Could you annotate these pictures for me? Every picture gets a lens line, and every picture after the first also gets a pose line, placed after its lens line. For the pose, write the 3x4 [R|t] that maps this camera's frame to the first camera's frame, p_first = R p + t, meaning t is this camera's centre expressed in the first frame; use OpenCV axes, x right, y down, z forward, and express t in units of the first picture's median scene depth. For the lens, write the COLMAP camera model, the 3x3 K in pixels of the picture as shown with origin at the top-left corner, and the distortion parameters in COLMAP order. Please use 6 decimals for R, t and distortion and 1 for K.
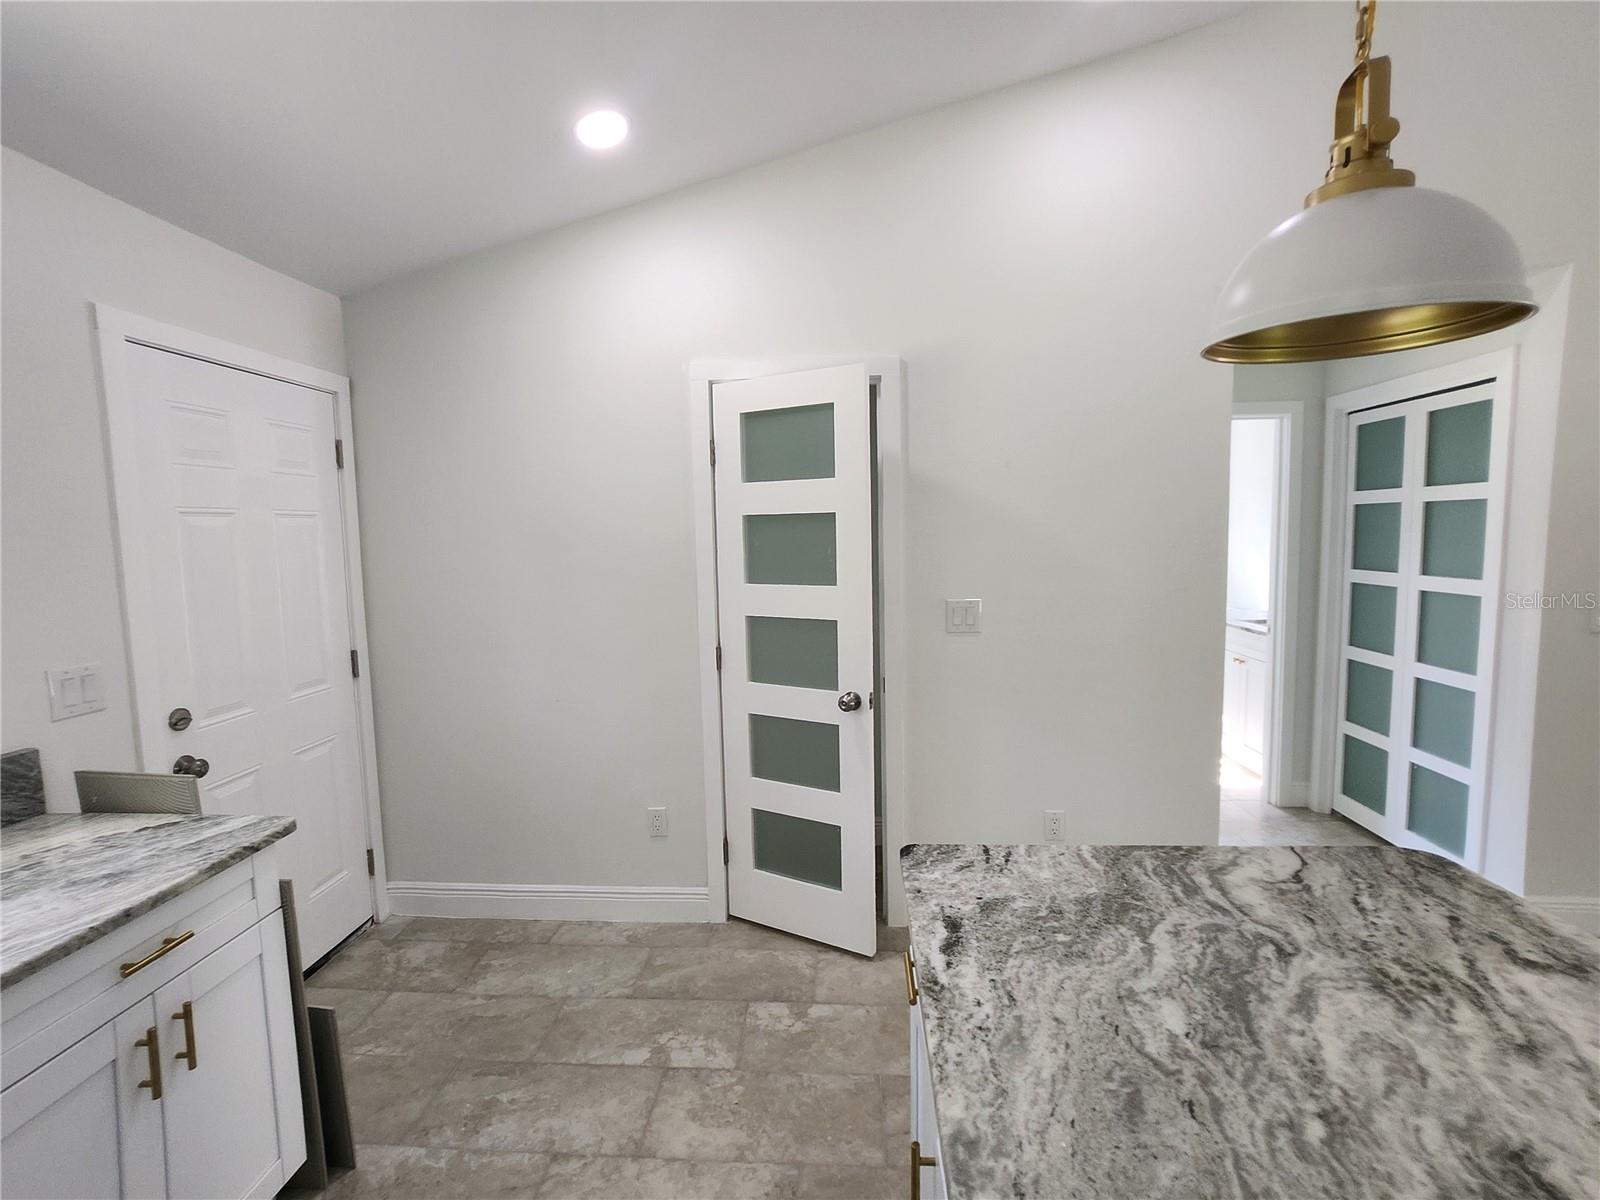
lens RADIAL K [[749.2, 0, 797.0], [0, 749.2, 602.7], [0, 0, 1]] dist [-0.016963, 0.000964]
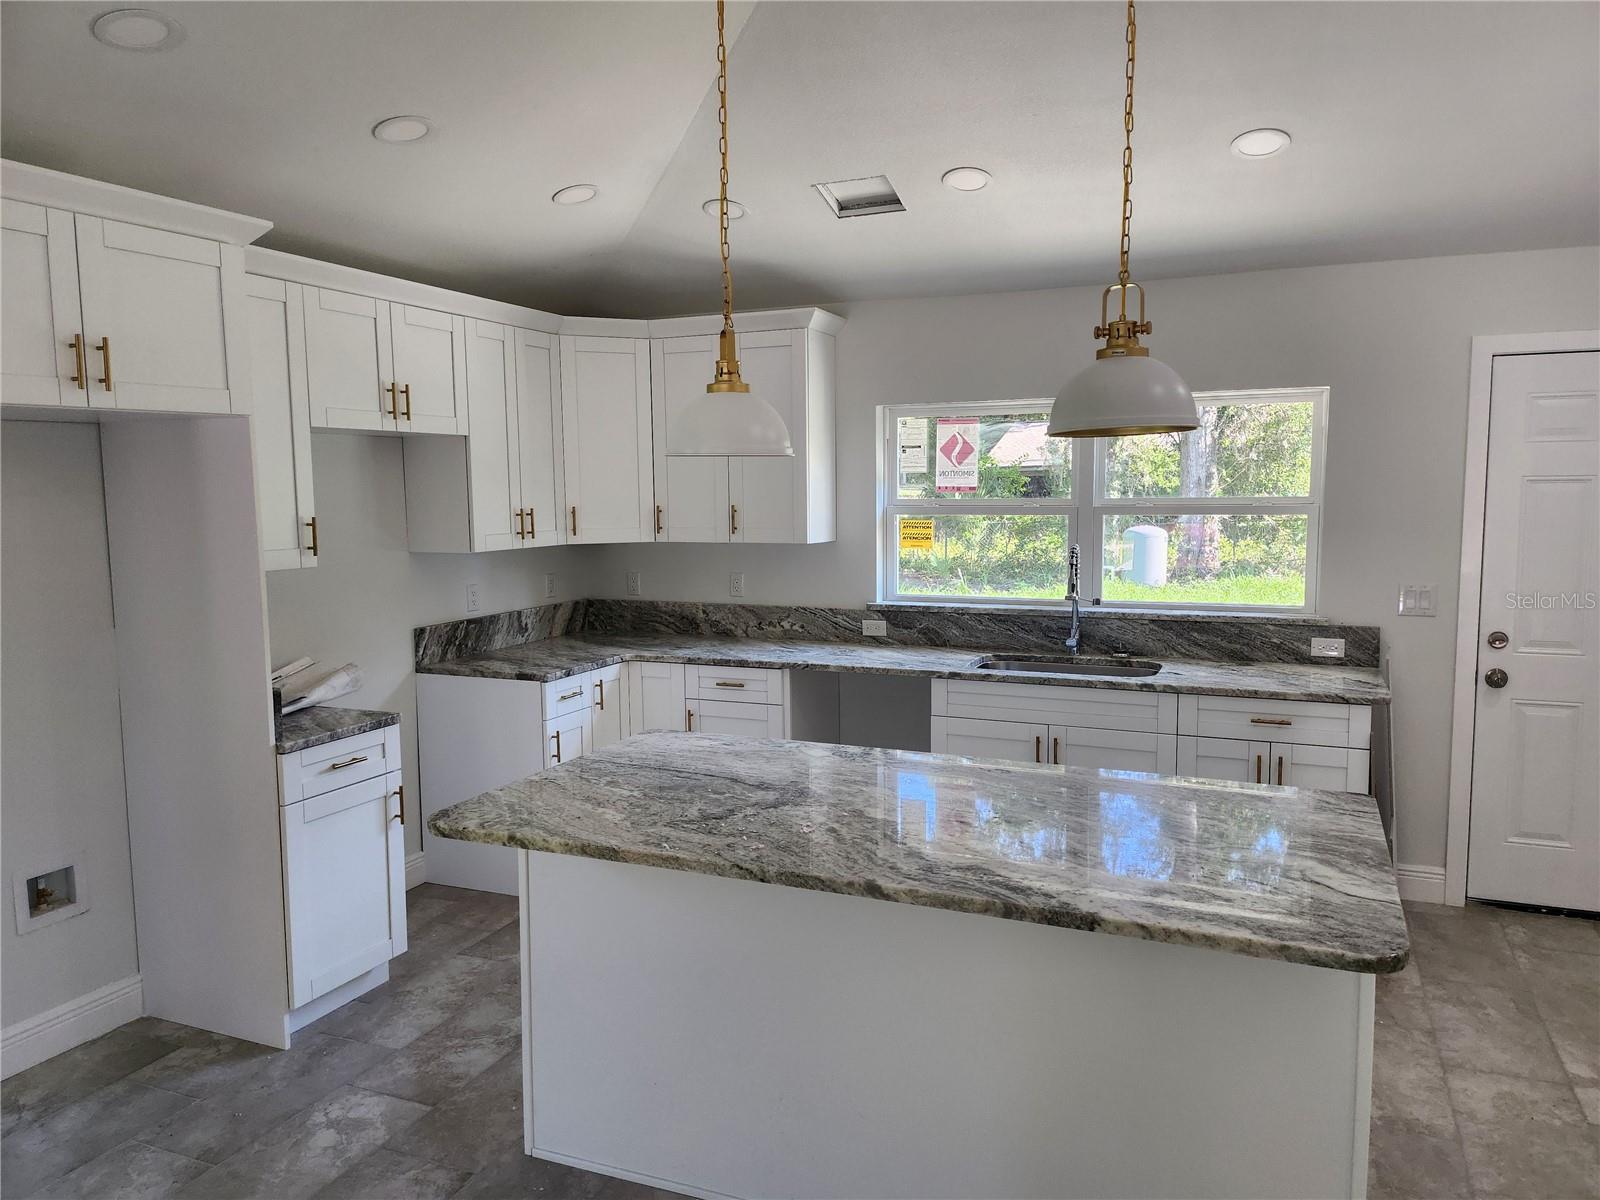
lens RADIAL K [[1128.1, 0, 806.2], [0, 1128.1, 602.5], [0, 0, 1]] dist [0.068800, -0.082273]
pose [[-0.325701, 0.127236, -0.936872, 2.189994], [-0.076847, 0.984062, 0.160361, -0.206469], [0.942345, 0.124226, -0.310732, 0.713979]]
